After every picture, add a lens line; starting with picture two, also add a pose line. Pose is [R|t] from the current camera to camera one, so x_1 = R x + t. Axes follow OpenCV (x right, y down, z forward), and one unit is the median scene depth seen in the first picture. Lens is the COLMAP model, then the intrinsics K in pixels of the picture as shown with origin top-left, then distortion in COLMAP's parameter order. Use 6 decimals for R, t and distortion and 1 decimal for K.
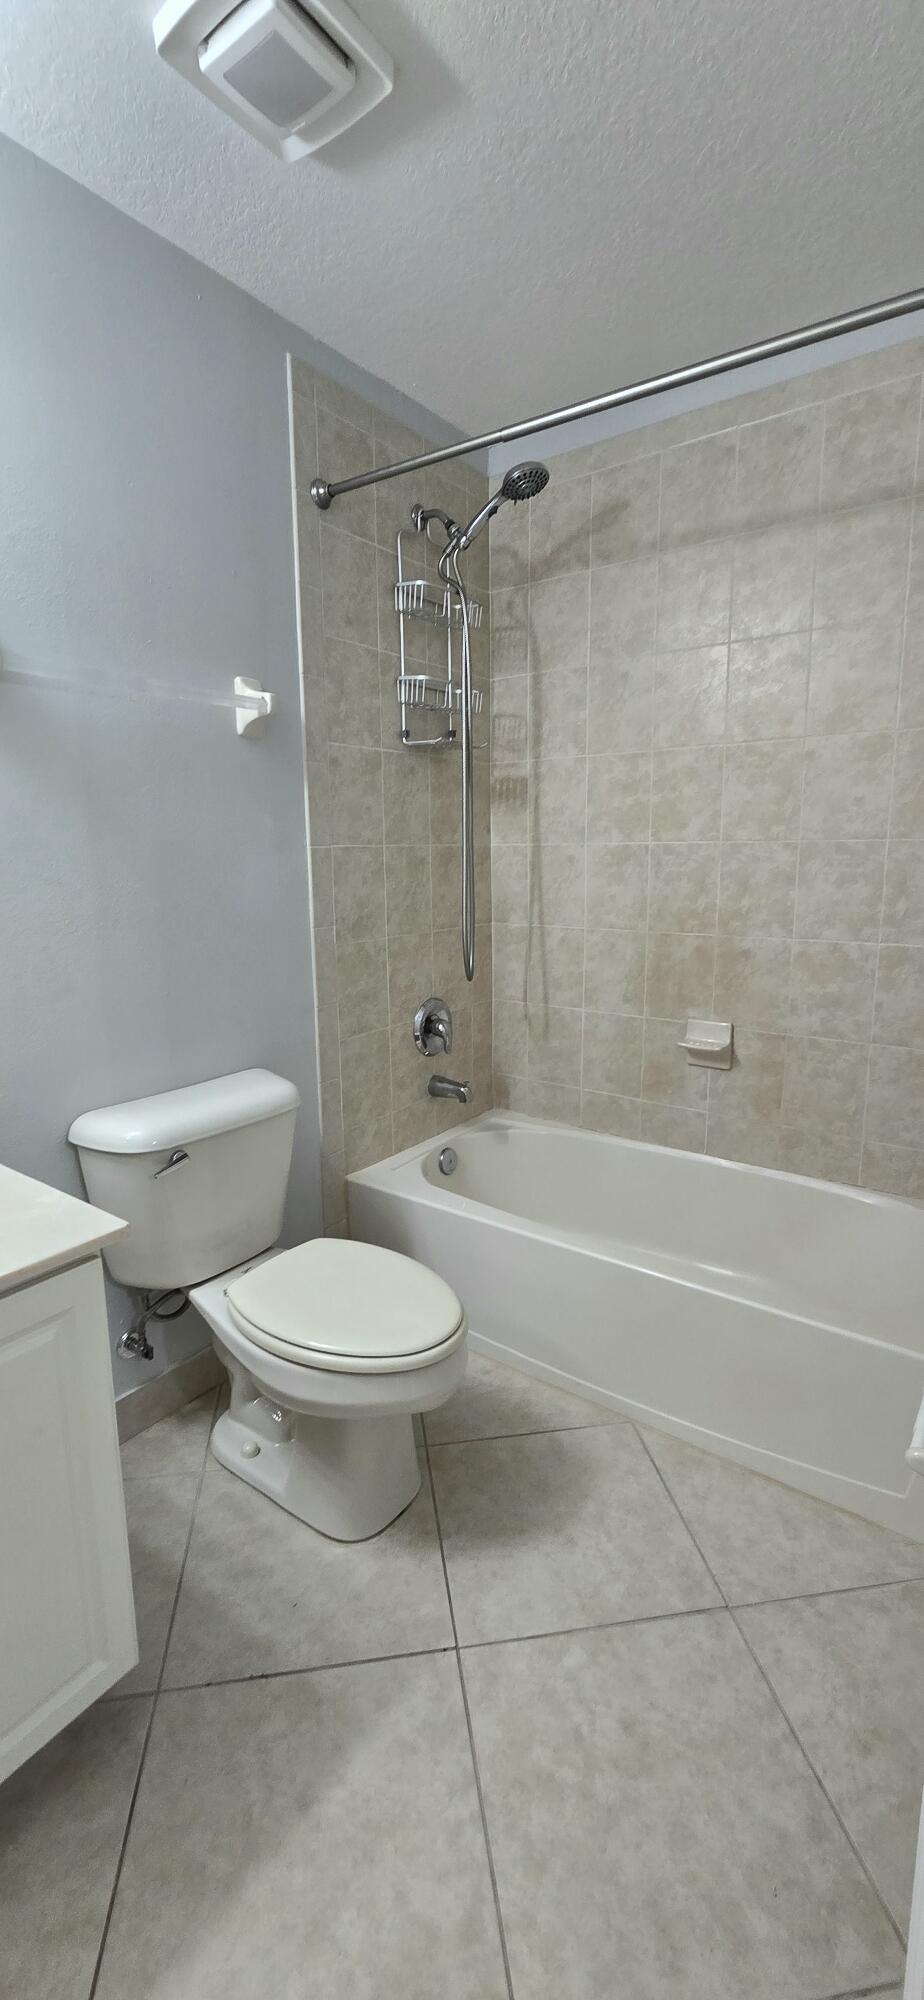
lens RADIAL K [[810.8, 0, 462.0], [0, 810.8, 1000.0], [0, 0, 1]] dist [-0.003167, -0.000542]
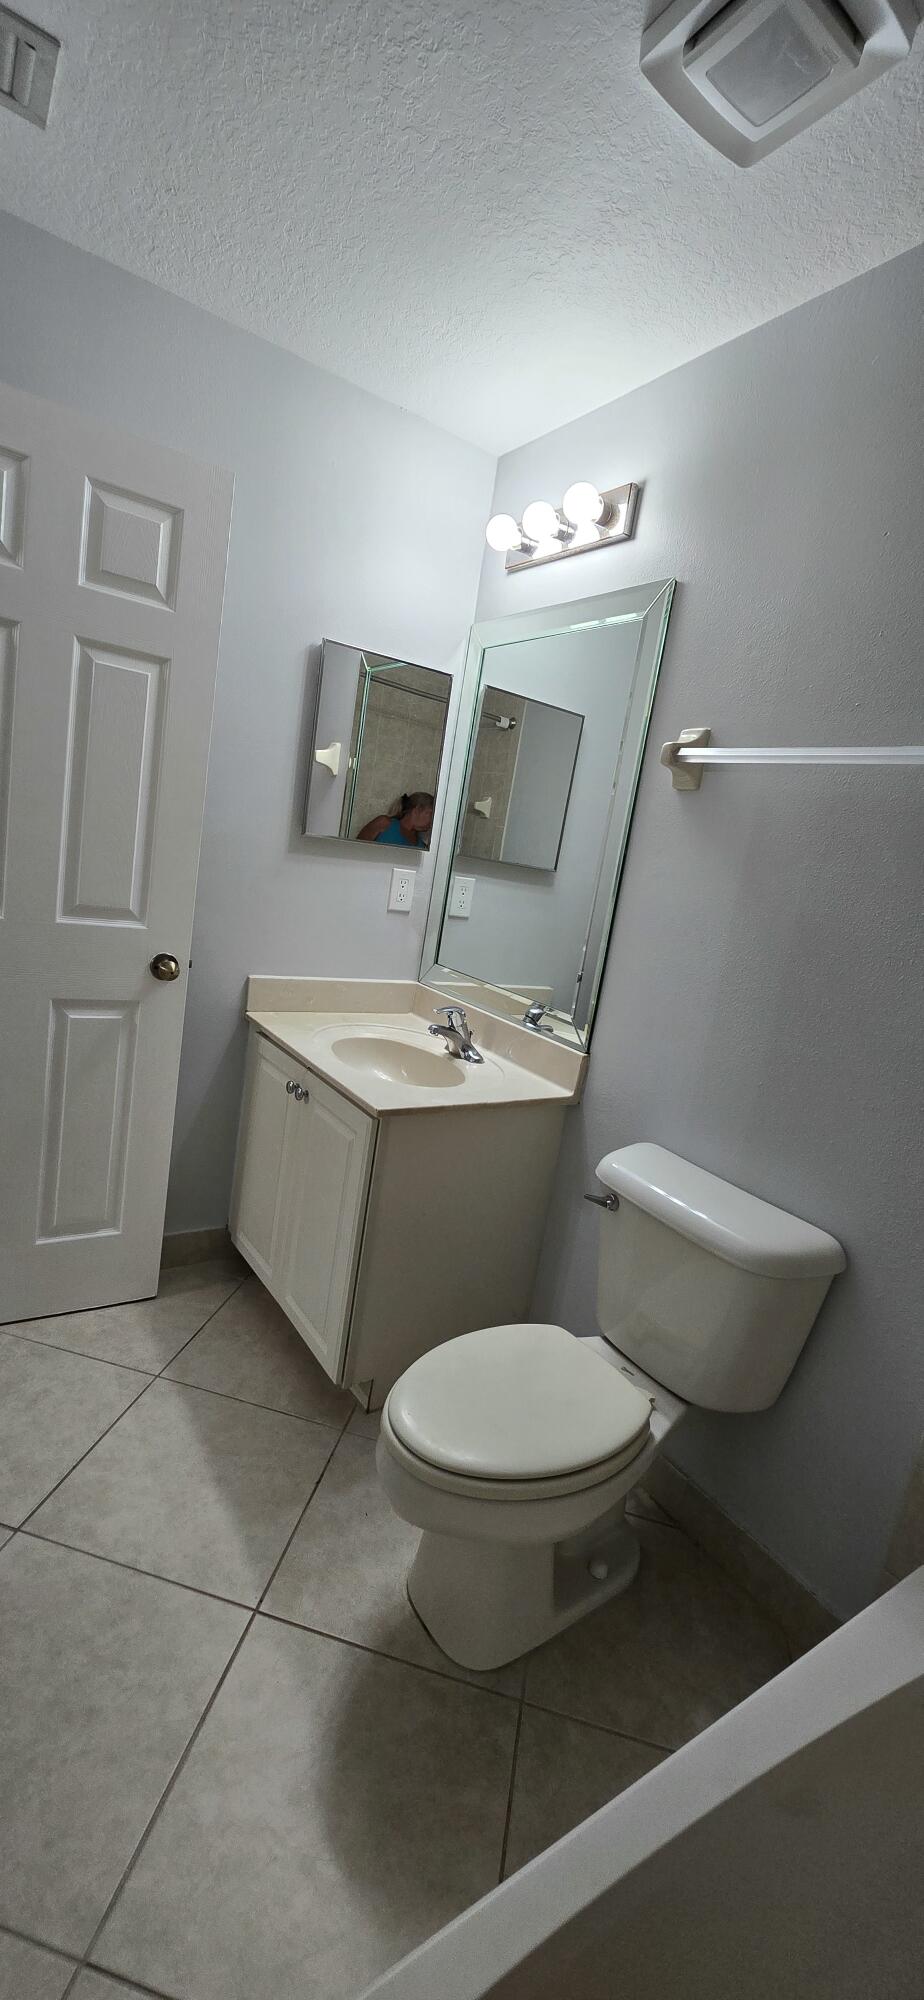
lens RADIAL K [[810.8, 0, 462.0], [0, 810.8, 1000.0], [0, 0, 1]] dist [-0.003167, -0.000542]
pose [[-0.330917, 0.117459, -0.936321, 0.867877], [-0.324413, 0.917586, 0.229764, -0.291902], [0.886143, 0.379788, -0.265540, 1.305767]]
